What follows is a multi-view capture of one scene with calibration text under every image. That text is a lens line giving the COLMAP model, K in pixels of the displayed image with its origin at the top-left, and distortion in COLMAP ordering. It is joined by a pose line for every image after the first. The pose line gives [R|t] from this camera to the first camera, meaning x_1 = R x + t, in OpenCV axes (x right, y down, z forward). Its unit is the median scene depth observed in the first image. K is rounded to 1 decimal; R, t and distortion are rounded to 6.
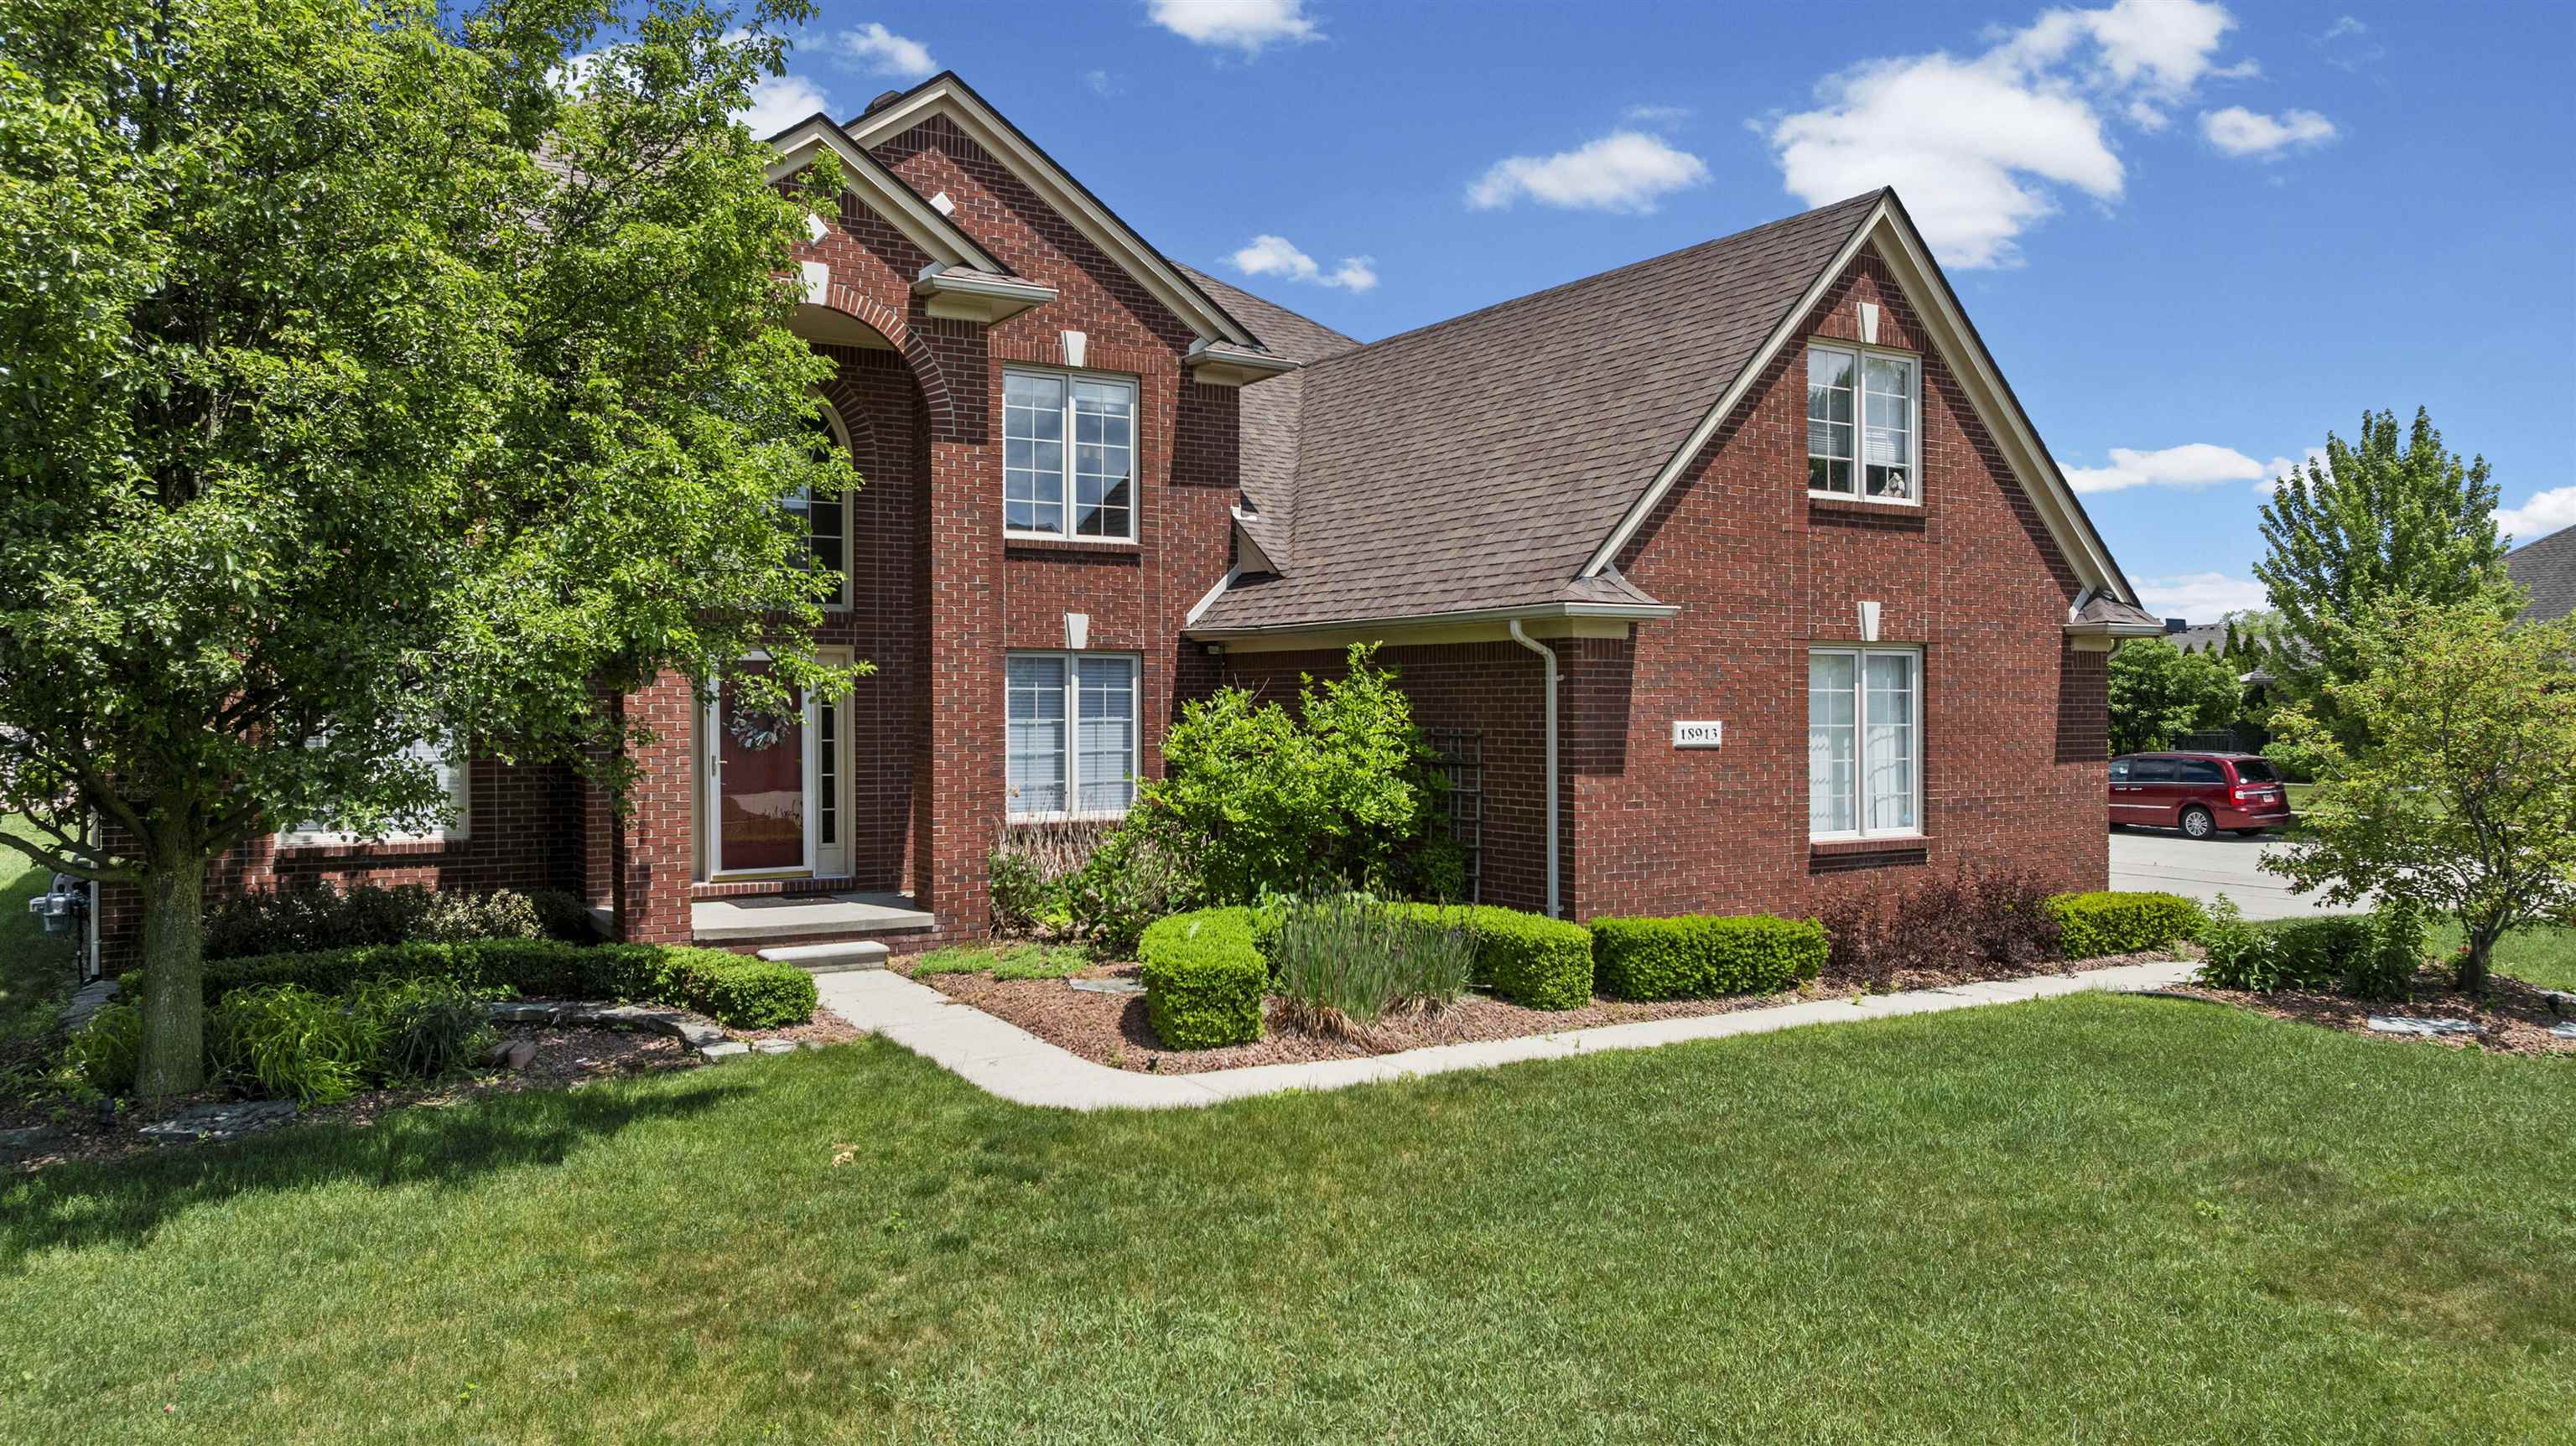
lens RADIAL K [[1824.3, 0, 1288.0], [0, 1824.3, 723.0], [0, 0, 1]] dist [-0.006335, 0.000238]
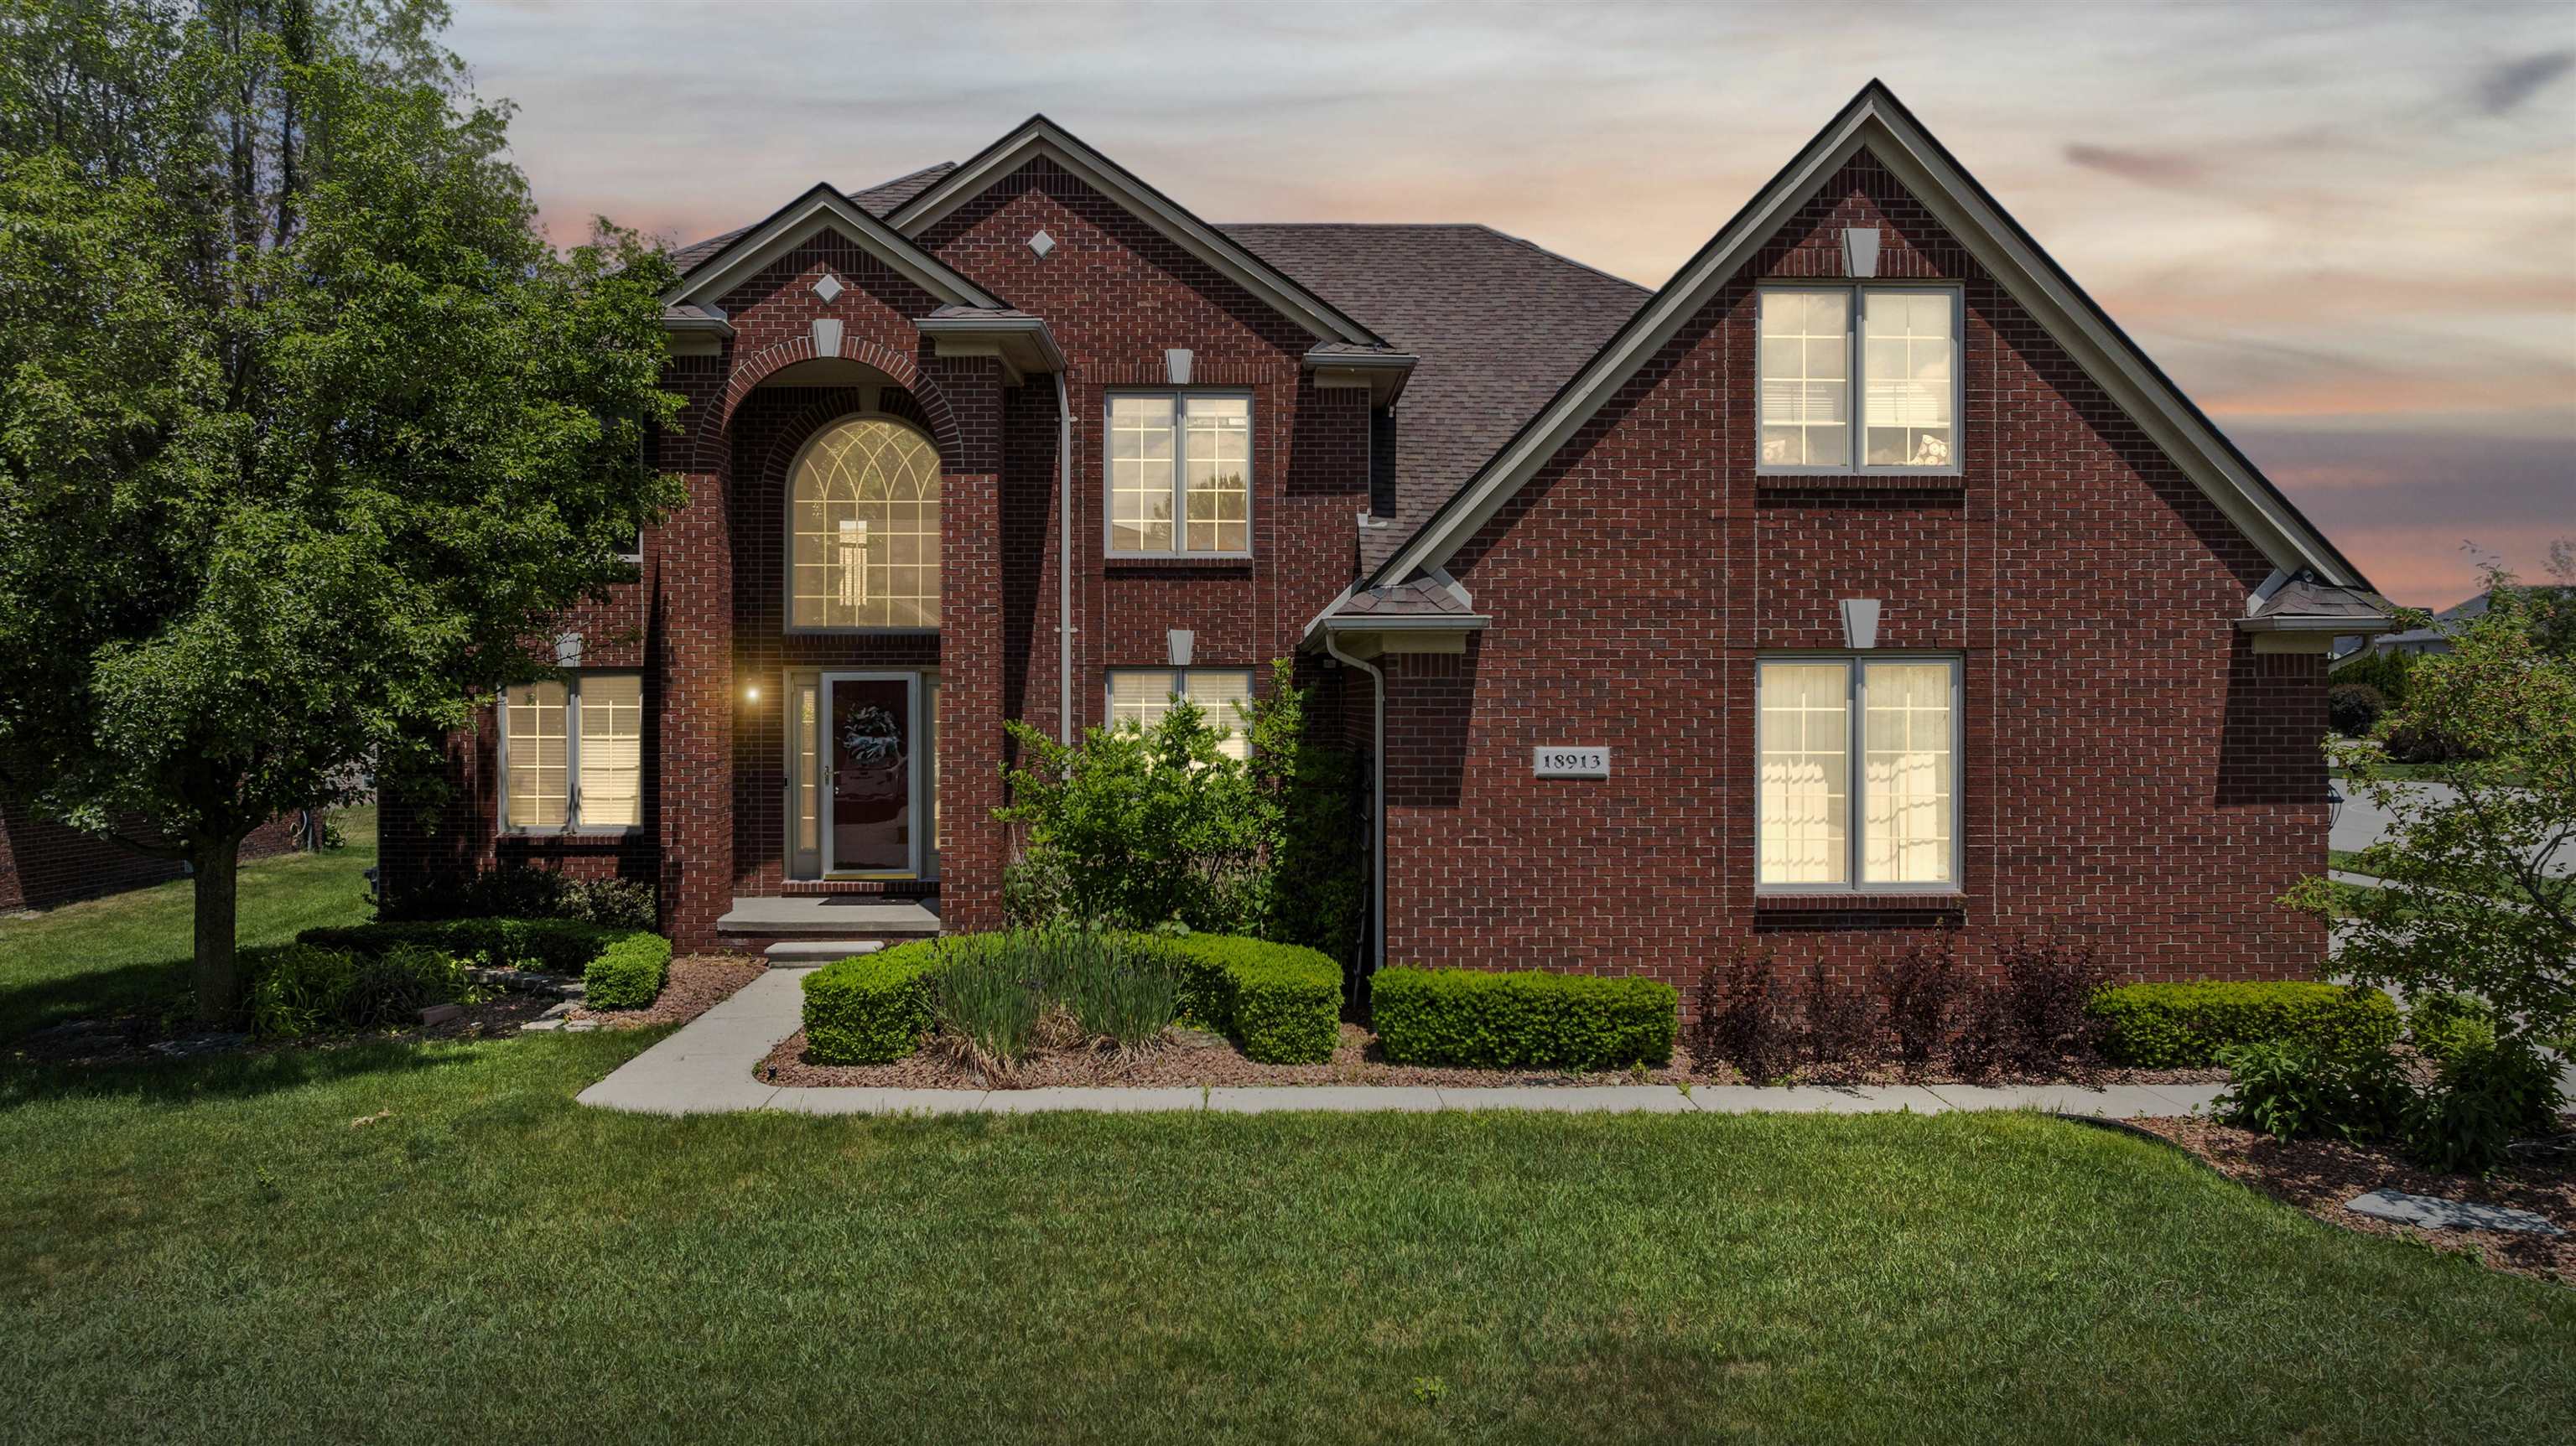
lens RADIAL K [[1861.2, 0, 1288.0], [0, 1861.2, 723.0], [0, 0, 1]] dist [-0.007036, -0.004542]
pose [[0.863955, 0.004380, -0.503550, 0.523956], [-0.003904, 0.999990, 0.002001, -0.012657], [0.503554, 0.000237, 0.863964, 0.166897]]
